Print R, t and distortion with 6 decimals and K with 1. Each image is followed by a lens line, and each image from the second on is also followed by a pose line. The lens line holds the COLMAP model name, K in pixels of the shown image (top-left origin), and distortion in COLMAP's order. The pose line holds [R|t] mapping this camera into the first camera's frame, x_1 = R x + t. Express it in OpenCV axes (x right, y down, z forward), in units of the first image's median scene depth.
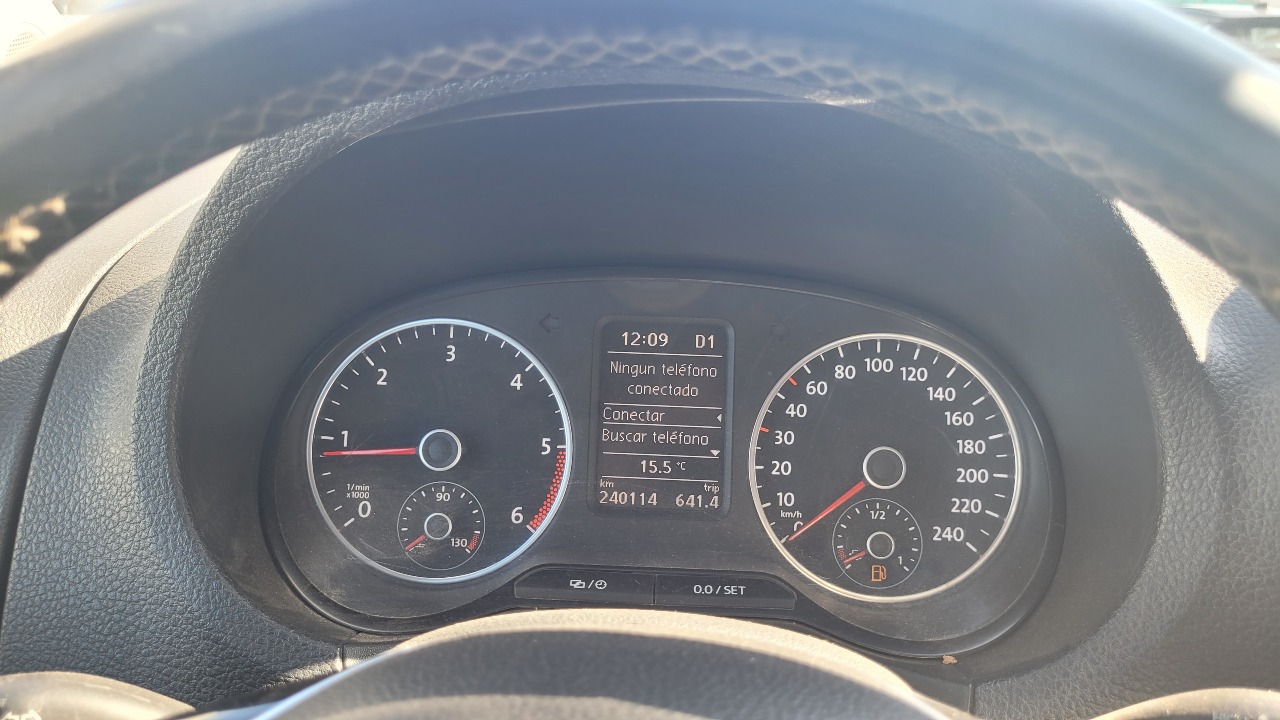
lens RADIAL K [[1003.4, 0, 632.1], [0, 1003.4, 359.3], [0, 0, 1]] dist [0.050866, -0.023025]
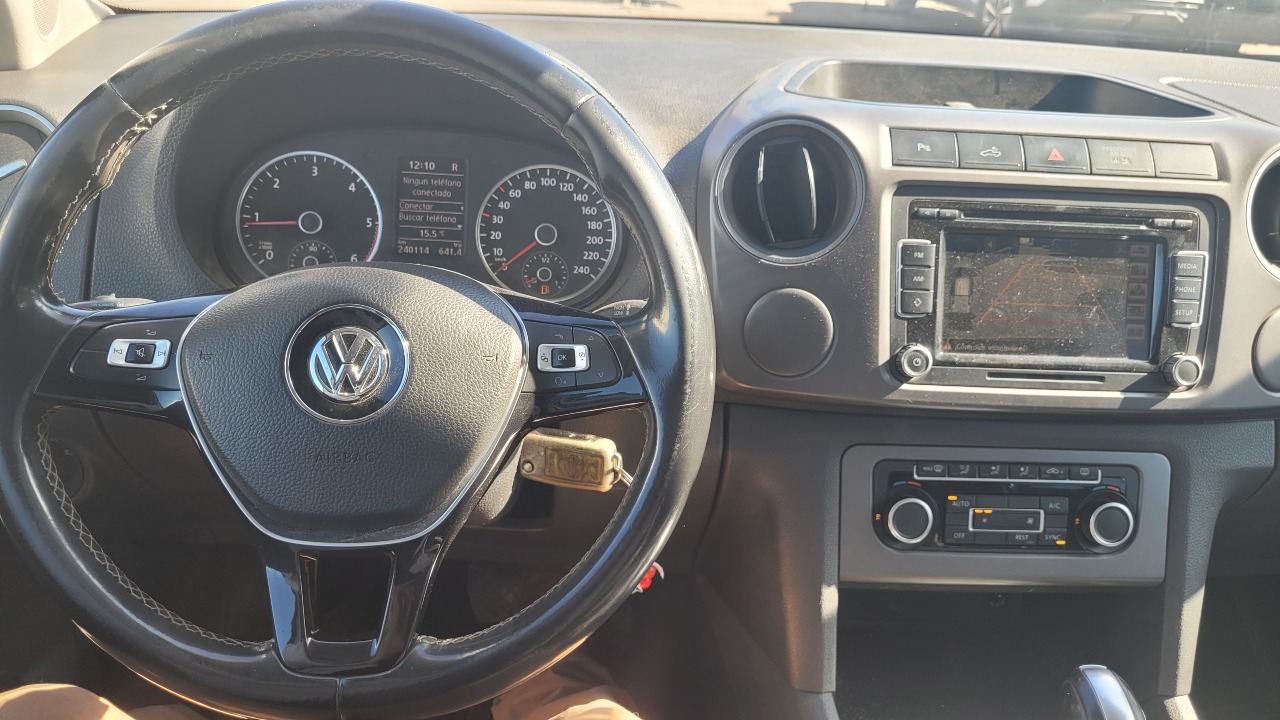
lens RADIAL K [[1003.4, 0, 644.0], [0, 1003.4, 357.4], [0, 0, 1]] dist [0.050866, -0.023025]
pose [[0.994469, -0.002396, 0.105008, 0.227137], [-0.013257, 0.988881, 0.148119, 0.050554], [-0.104195, -0.148692, 0.983379, -0.942708]]
